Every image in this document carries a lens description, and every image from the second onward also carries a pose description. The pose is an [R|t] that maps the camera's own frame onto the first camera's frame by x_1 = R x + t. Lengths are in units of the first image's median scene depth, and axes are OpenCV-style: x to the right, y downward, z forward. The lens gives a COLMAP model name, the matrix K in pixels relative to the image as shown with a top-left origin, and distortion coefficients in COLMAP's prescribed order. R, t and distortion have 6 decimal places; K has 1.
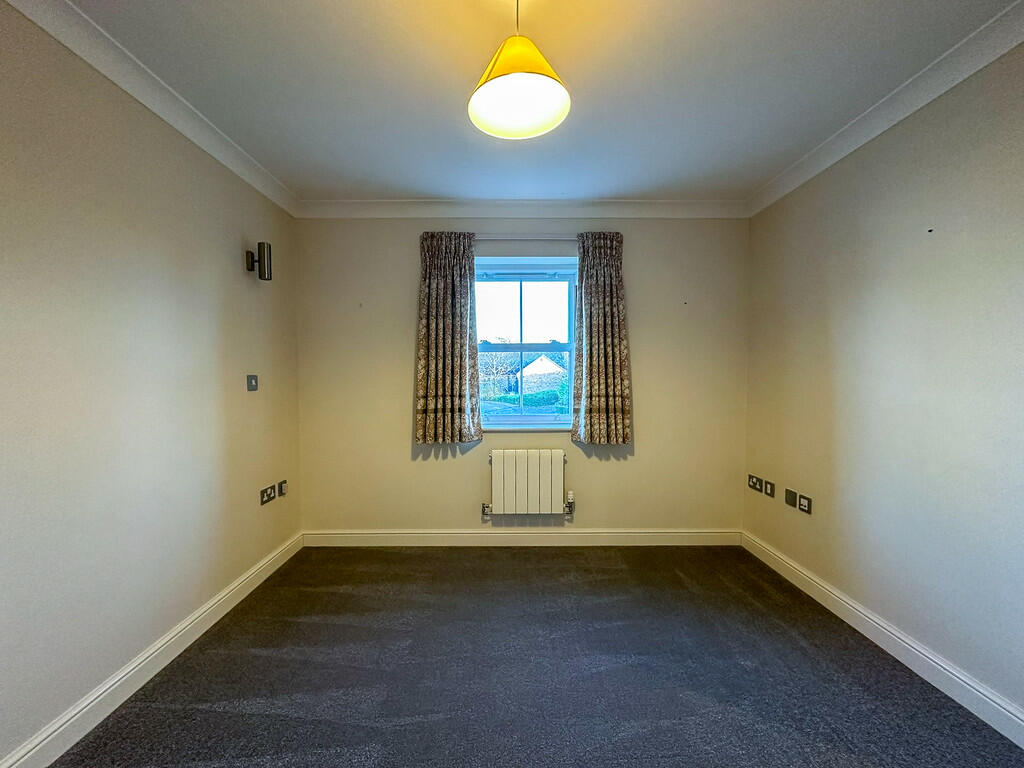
lens RADIAL K [[419.3, 0, 511.3], [0, 419.3, 390.0], [0, 0, 1]] dist [-0.000822, 0.000036]
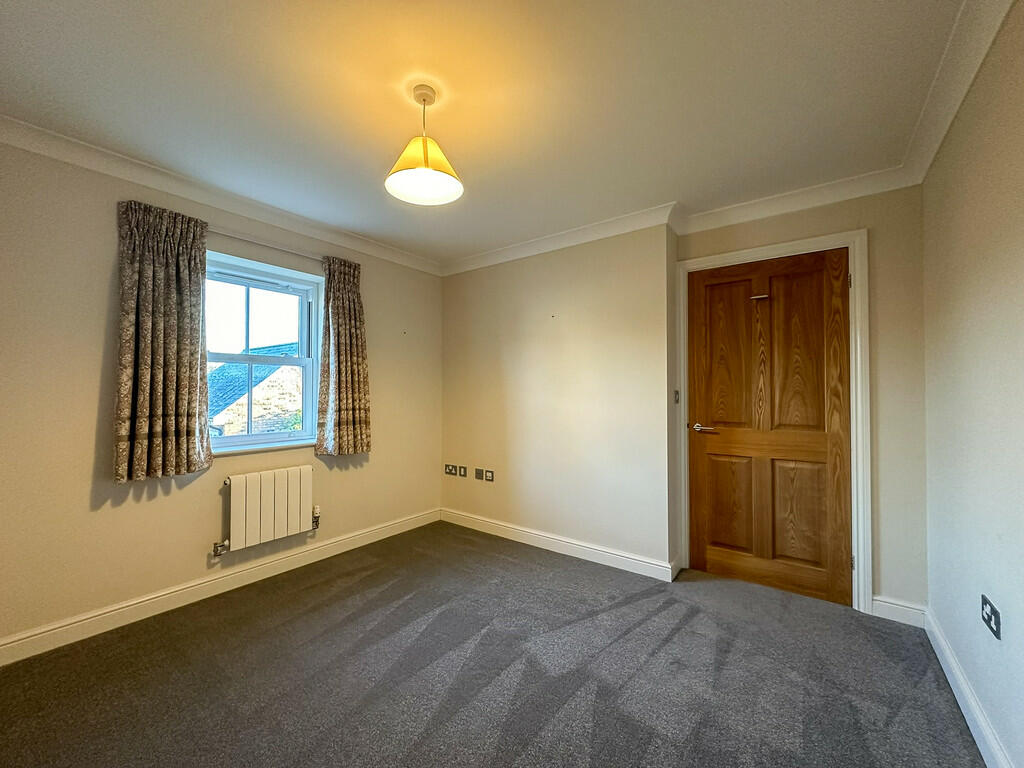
lens RADIAL K [[415.1, 0, 512.0], [0, 415.1, 384.0], [0, 0, 1]] dist [0.001167, 0.000115]
pose [[0.599224, 0.017910, 0.800381, -0.392157], [0.027691, 0.998688, -0.043079, 0.006558], [-0.800103, 0.047978, 0.597941, 0.016666]]
